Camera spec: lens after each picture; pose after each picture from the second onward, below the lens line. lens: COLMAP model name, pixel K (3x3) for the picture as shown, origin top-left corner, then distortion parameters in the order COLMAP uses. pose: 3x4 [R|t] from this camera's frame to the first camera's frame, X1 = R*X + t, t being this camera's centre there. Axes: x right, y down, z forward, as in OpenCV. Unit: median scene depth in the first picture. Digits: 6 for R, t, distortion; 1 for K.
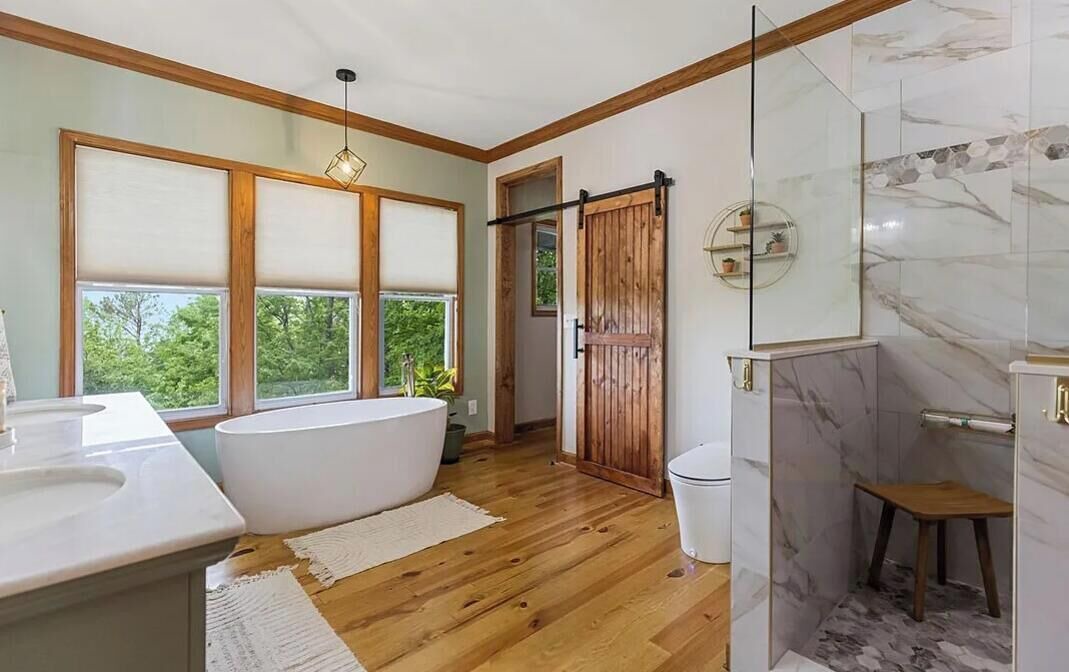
lens RADIAL K [[494.6, 0, 537.5], [0, 494.6, 326.3], [0, 0, 1]] dist [0.001353, -0.000004]
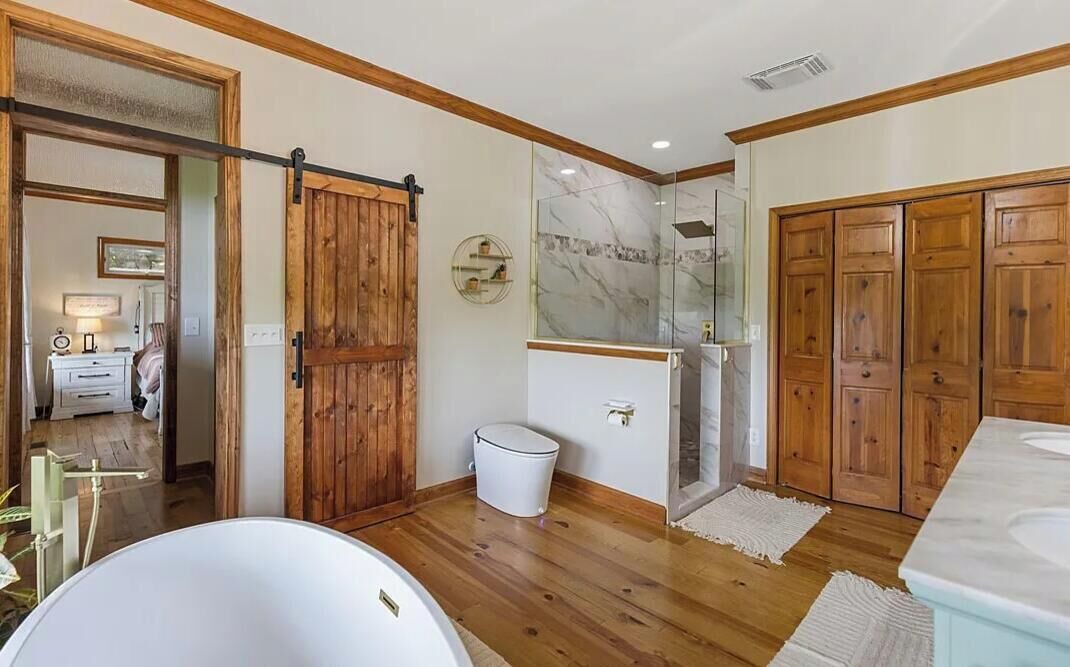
lens RADIAL K [[486.2, 0, 536.5], [0, 486.2, 319.6], [0, 0, 1]] dist [0.001130, 0.000003]
pose [[-0.026576, -0.013167, 0.999560, -0.699992], [0.007228, 0.999885, 0.013364, -0.043388], [-0.999621, 0.007580, -0.026478, 0.770132]]
